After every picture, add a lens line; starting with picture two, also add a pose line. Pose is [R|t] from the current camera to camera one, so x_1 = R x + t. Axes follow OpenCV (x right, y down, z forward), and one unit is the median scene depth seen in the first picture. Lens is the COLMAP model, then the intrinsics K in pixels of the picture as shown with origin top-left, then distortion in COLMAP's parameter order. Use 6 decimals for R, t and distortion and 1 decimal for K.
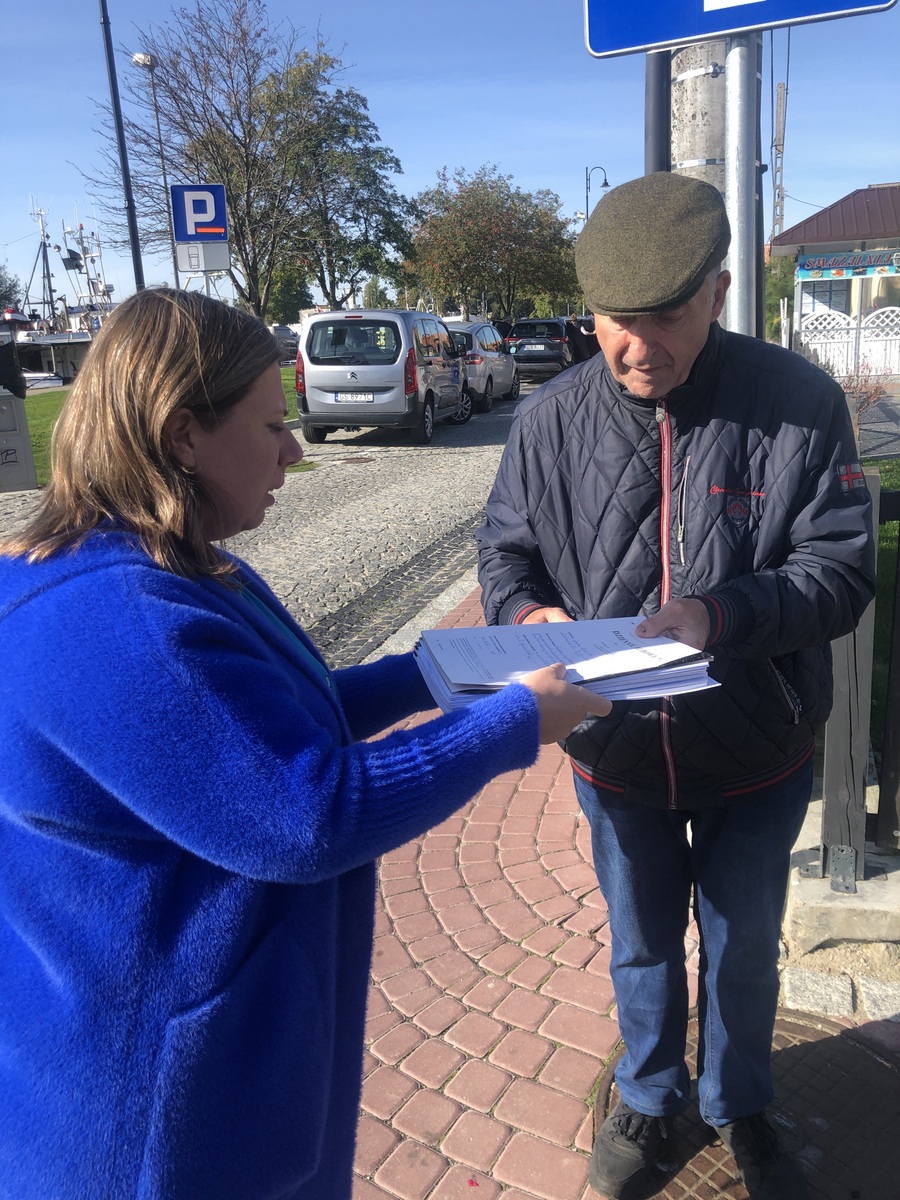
lens RADIAL K [[966.8, 0, 451.2], [0, 966.8, 580.0], [0, 0, 1]] dist [0.057893, -0.050887]
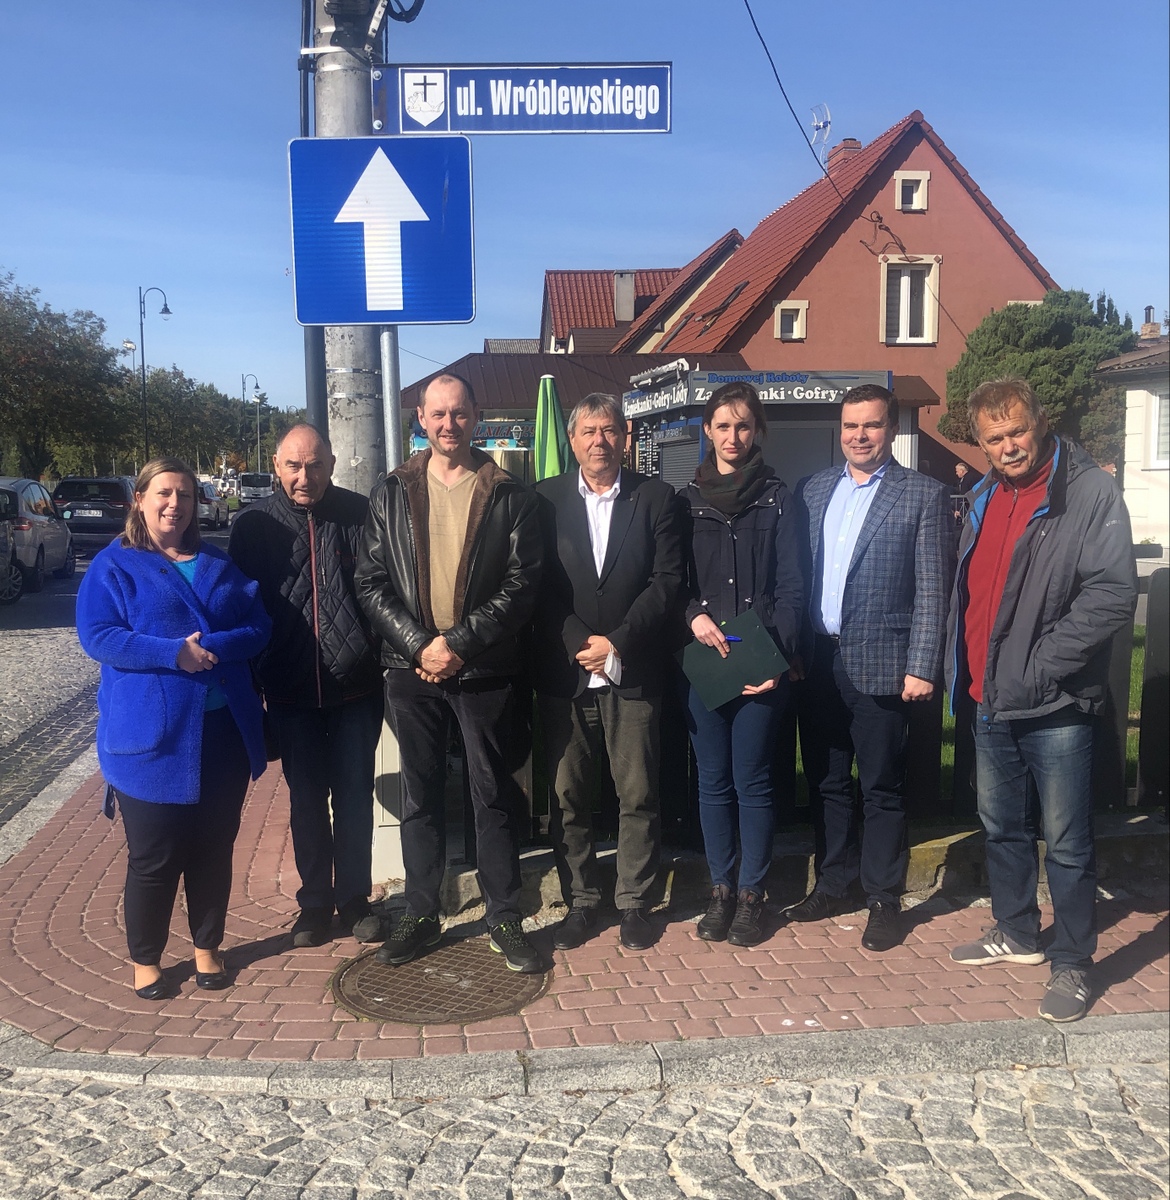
lens RADIAL K [[1330.2, 0, 585.0], [0, 1330.2, 600.0], [0, 0, 1]] dist [0.004038, 0.001542]
pose [[0.896285, 0.002914, 0.443469, -0.042556], [0.074935, 0.984605, -0.157920, 0.030821], [-0.437102, 0.174773, 0.882268, -0.111389]]
